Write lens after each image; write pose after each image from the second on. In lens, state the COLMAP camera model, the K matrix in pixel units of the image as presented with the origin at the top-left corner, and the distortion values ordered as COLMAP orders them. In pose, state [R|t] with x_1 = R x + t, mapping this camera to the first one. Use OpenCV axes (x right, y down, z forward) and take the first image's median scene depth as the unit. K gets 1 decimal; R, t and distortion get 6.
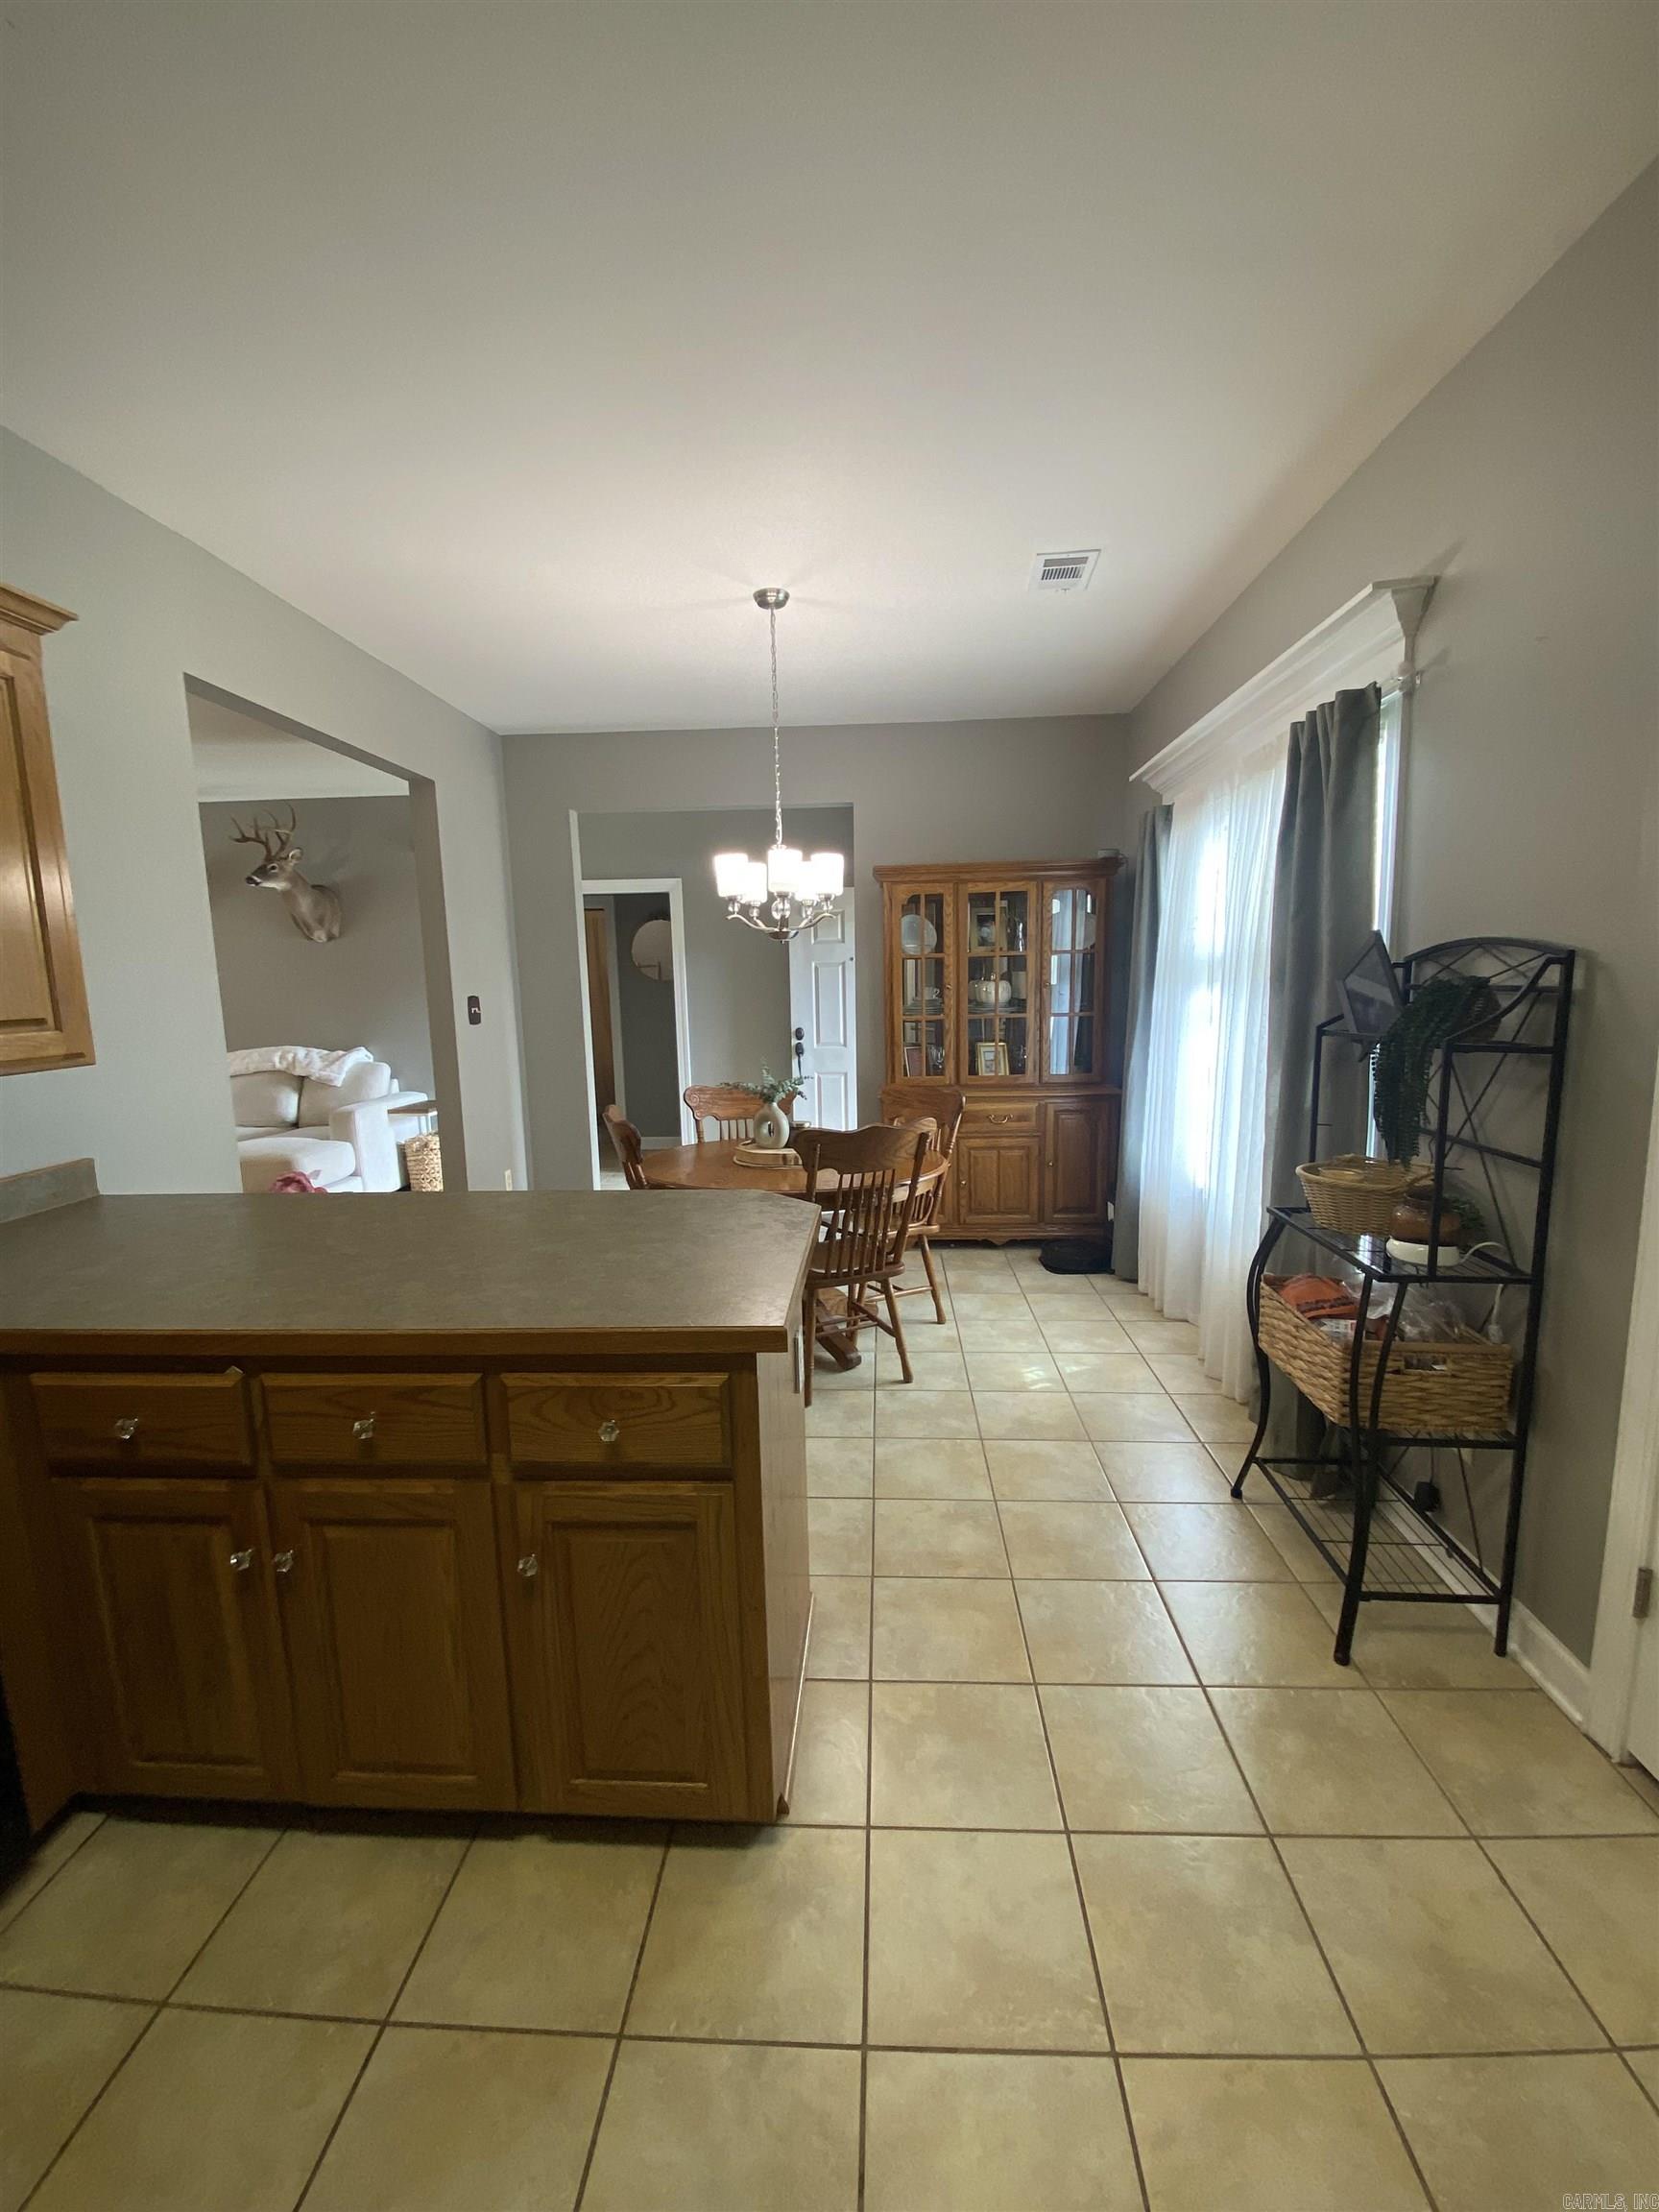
lens RADIAL K [[923.1, 0, 833.0], [0, 923.1, 1111.8], [0, 0, 1]] dist [0.012178, -0.015778]
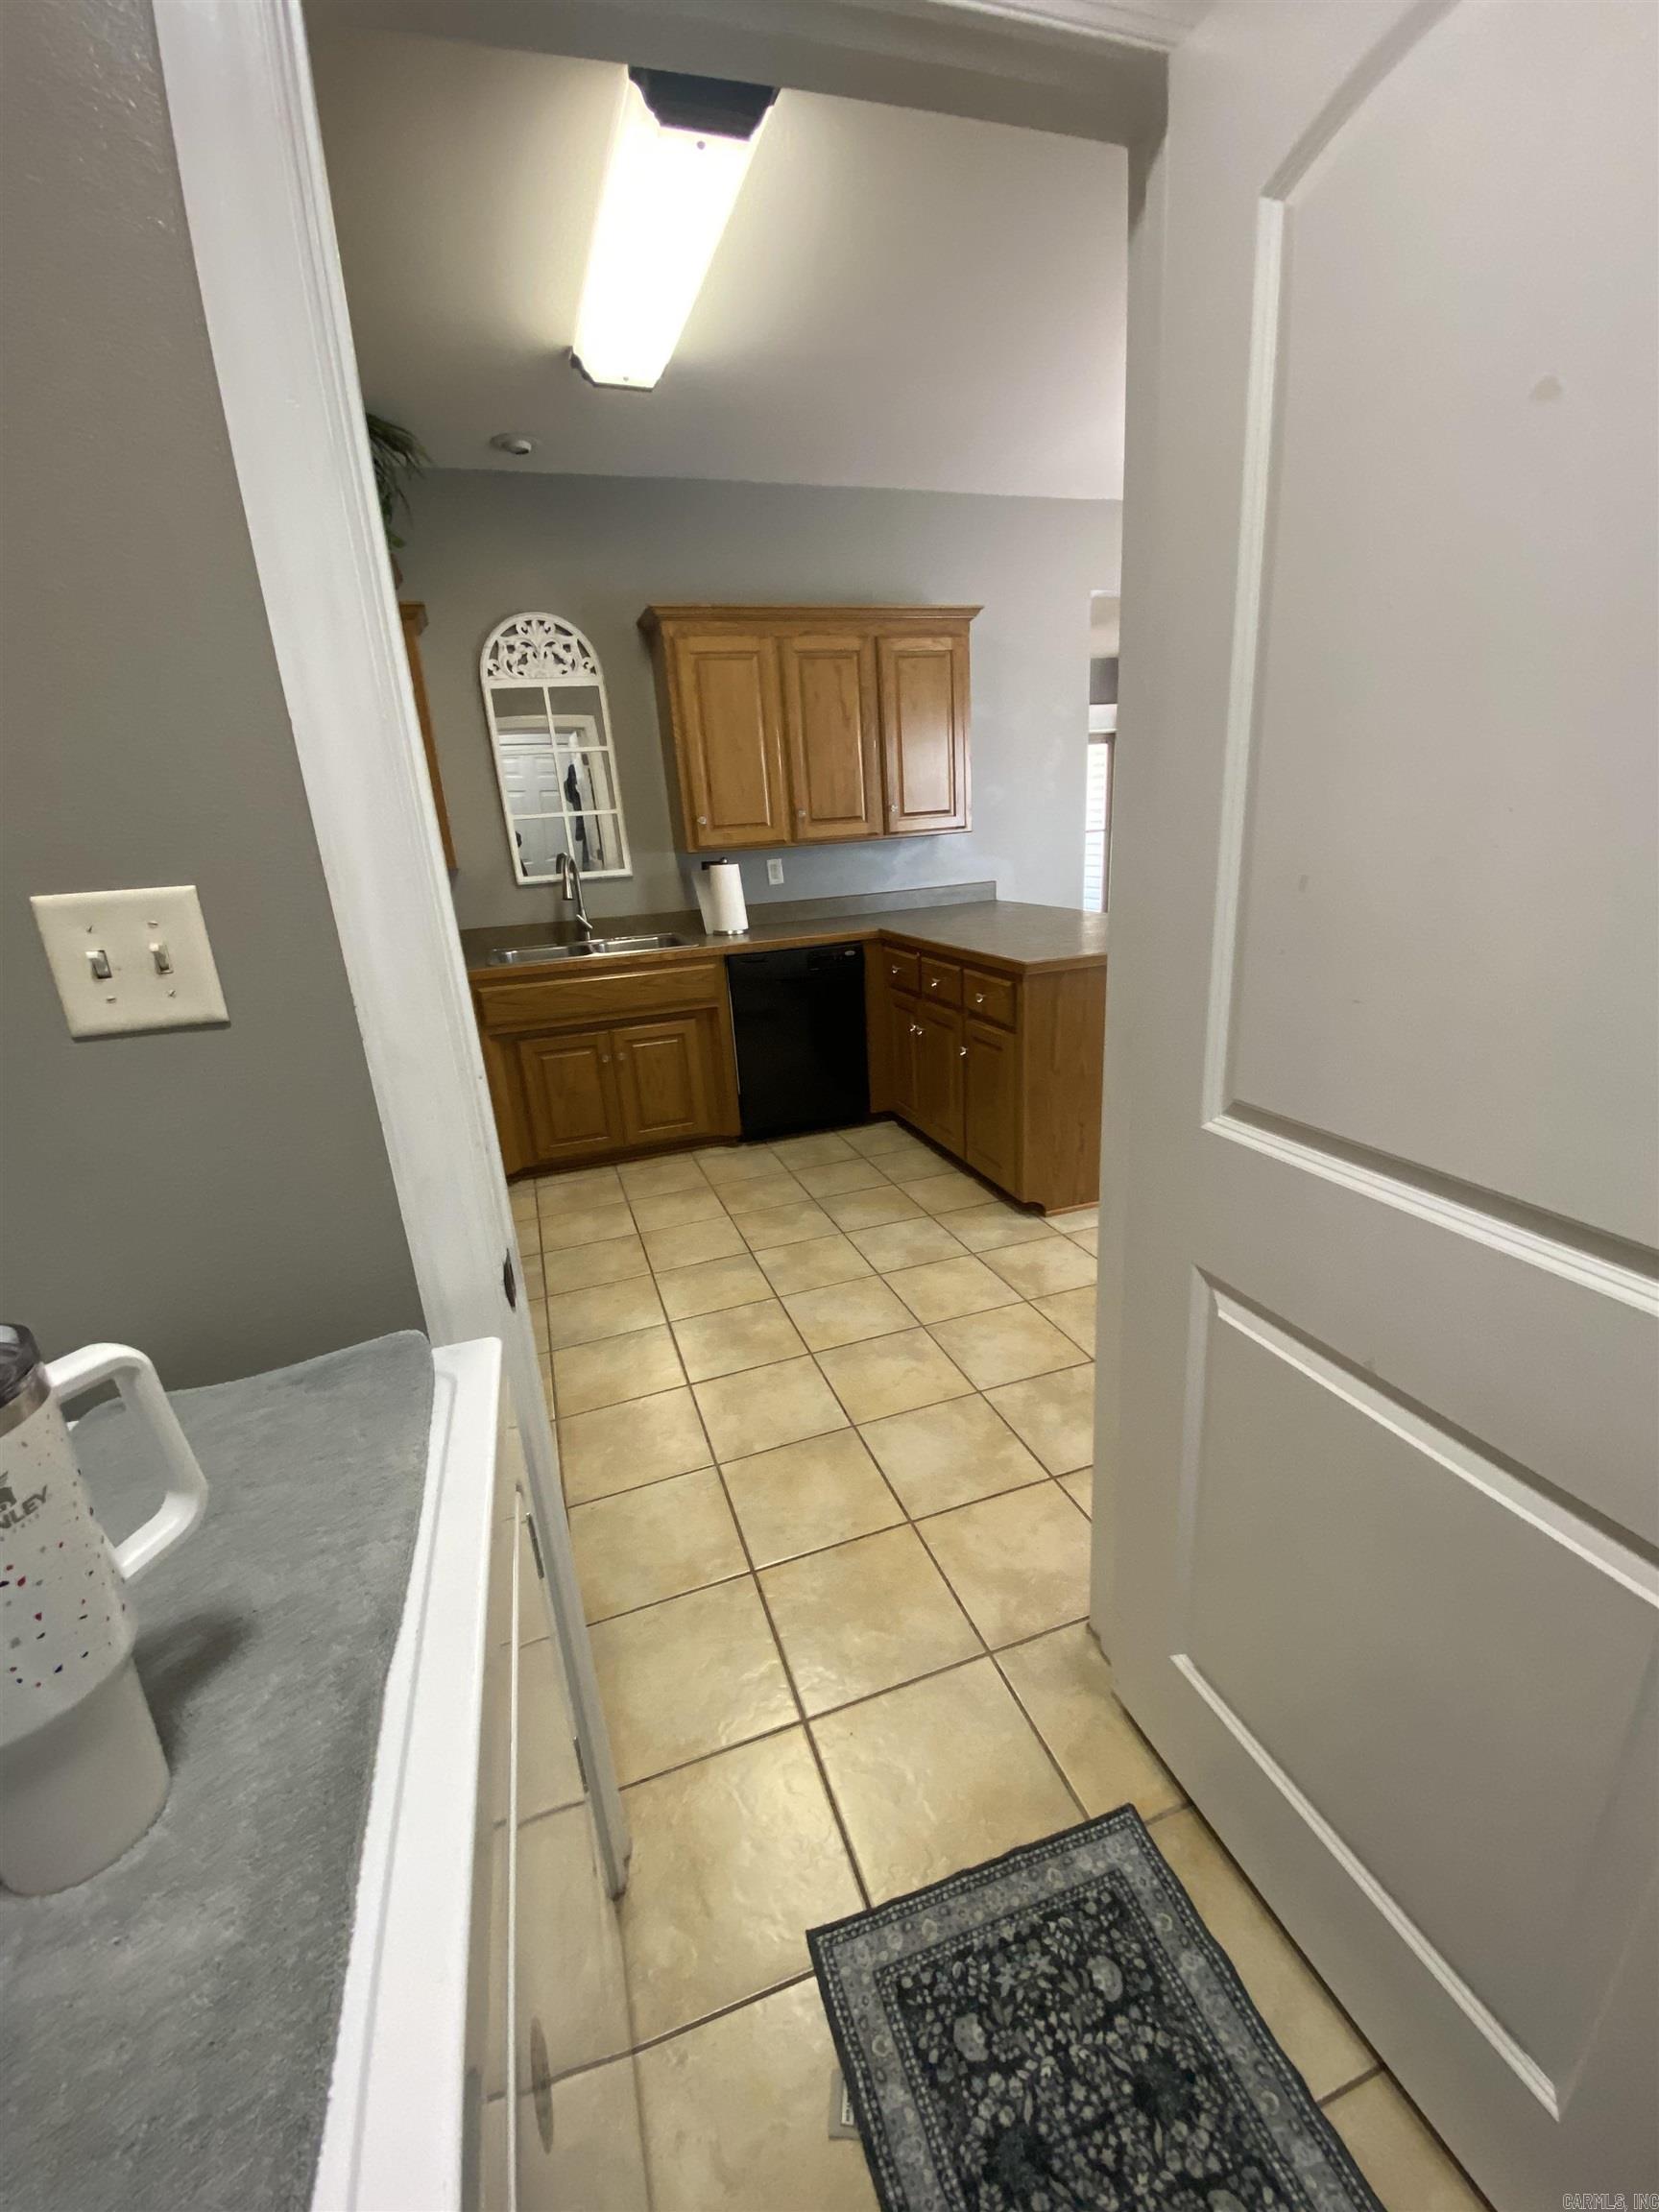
lens RADIAL K [[923.1, 0, 833.0], [0, 923.1, 1111.8], [0, 0, 1]] dist [0.012178, -0.015778]
pose [[0.382664, 0.284534, -0.878982, 1.272633], [-0.078191, 0.957955, 0.276058, 0.008061], [0.920573, -0.036909, 0.388823, -0.181777]]
